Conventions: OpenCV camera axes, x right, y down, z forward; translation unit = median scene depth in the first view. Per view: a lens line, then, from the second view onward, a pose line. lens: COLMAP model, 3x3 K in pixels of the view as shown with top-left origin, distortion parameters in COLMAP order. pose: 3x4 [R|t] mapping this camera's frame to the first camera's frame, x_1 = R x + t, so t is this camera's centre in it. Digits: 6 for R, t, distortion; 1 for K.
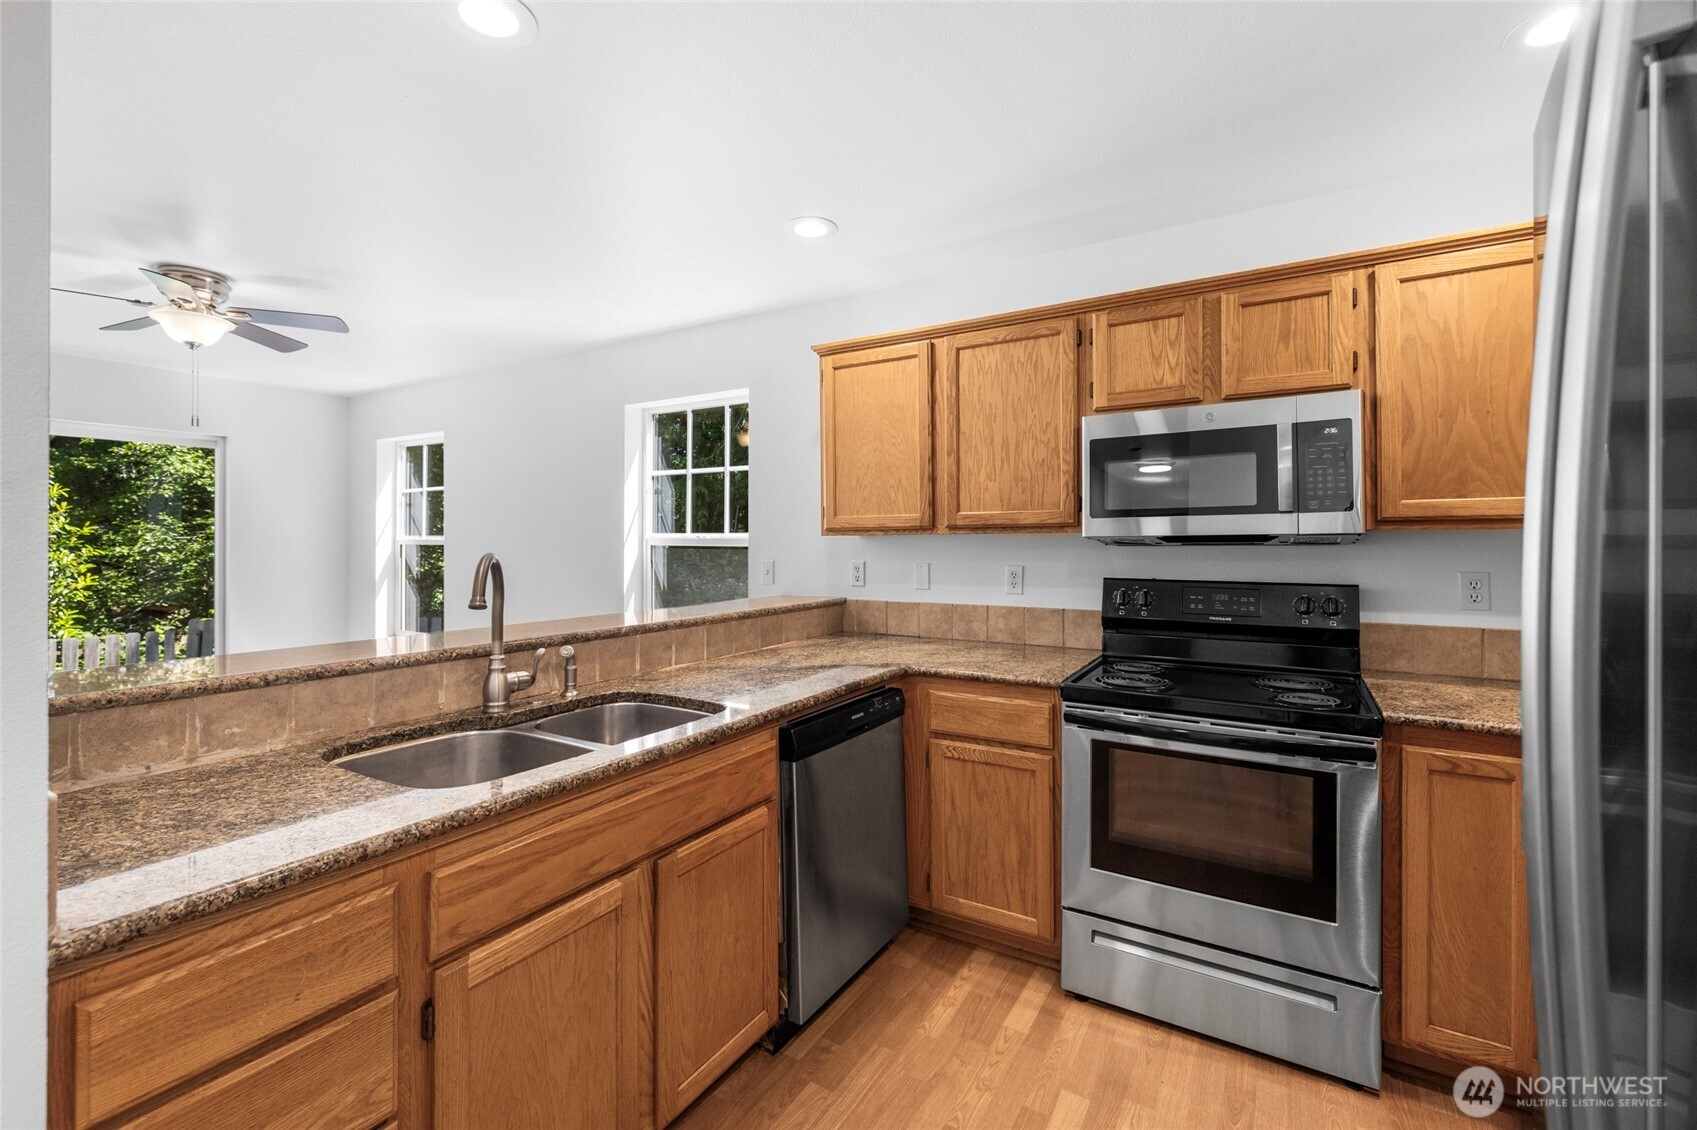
lens RADIAL K [[715.0, 0, 840.4], [0, 715.0, 553.2], [0, 0, 1]] dist [-0.000464, -0.000477]
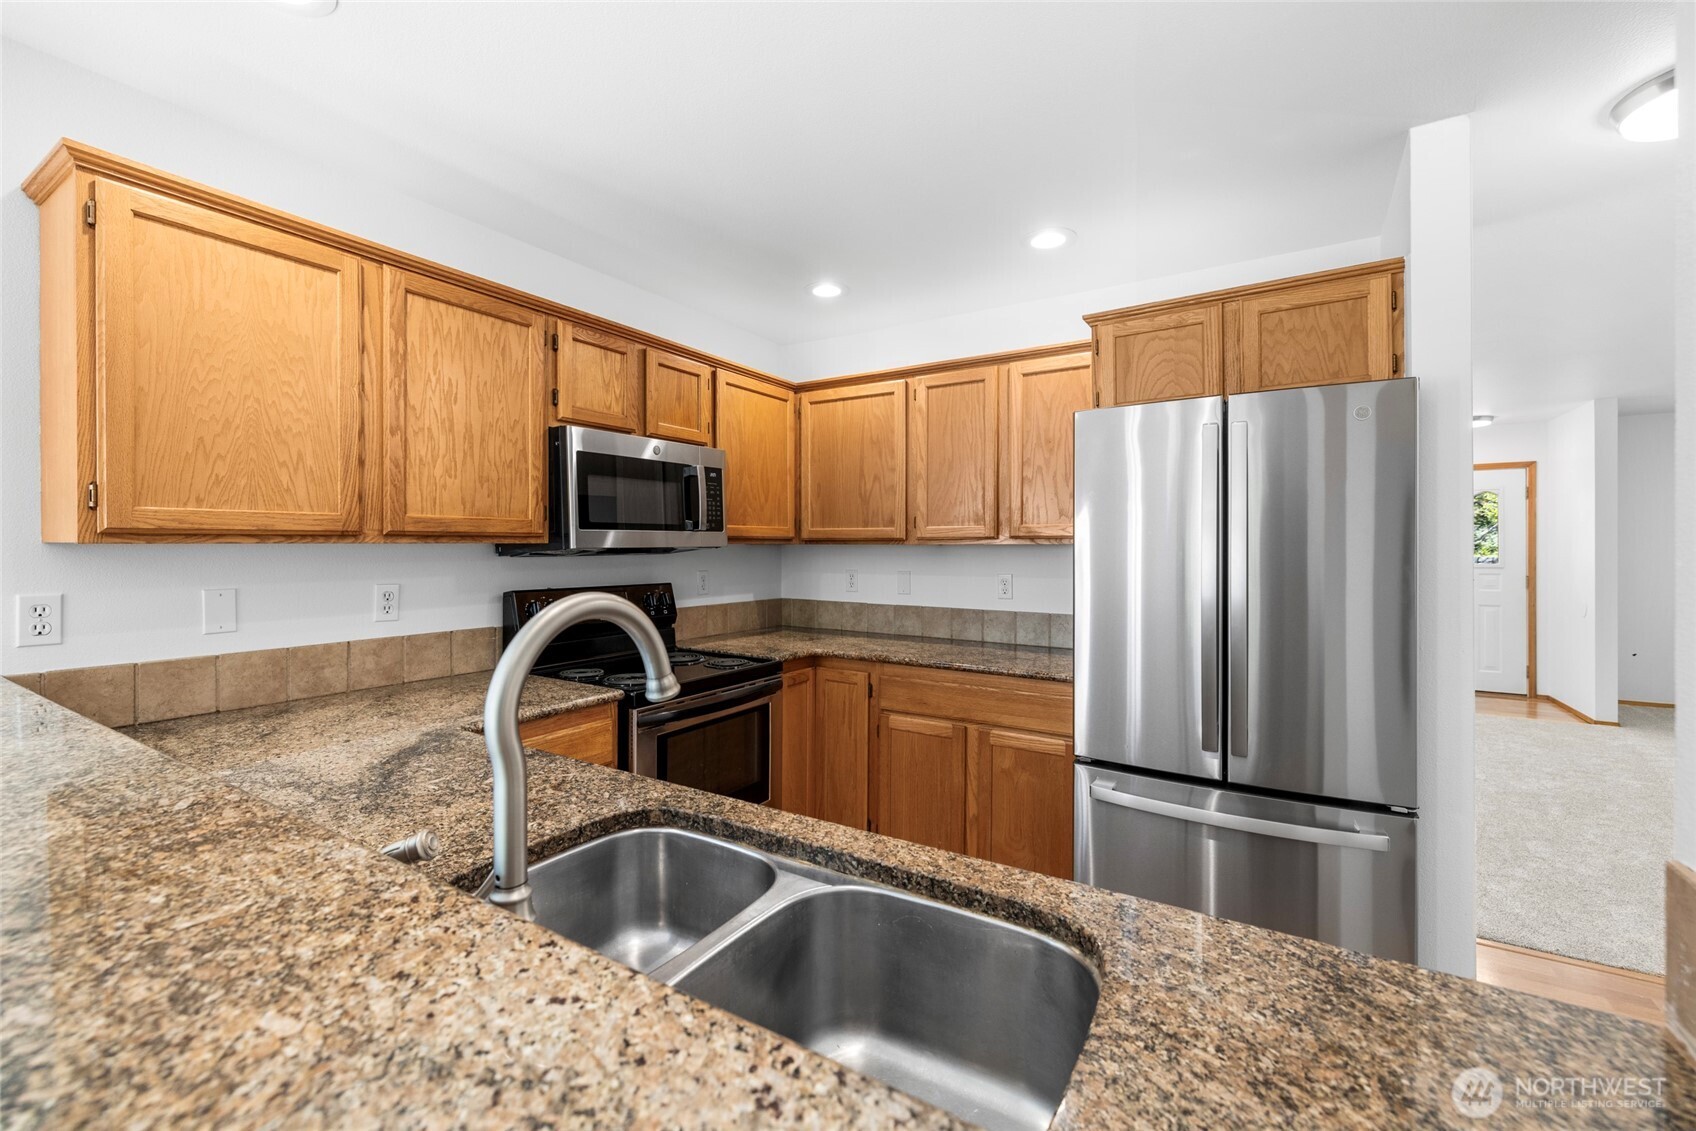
lens RADIAL K [[723.0, 0, 805.5], [0, 723.0, 563.5], [0, 0, 1]] dist [-0.001026, -0.000230]
pose [[0.030329, -0.021775, 0.999303, -0.580418], [0.014937, 0.999661, 0.021329, -0.016412], [-0.999428, 0.014280, 0.030644, 0.585459]]
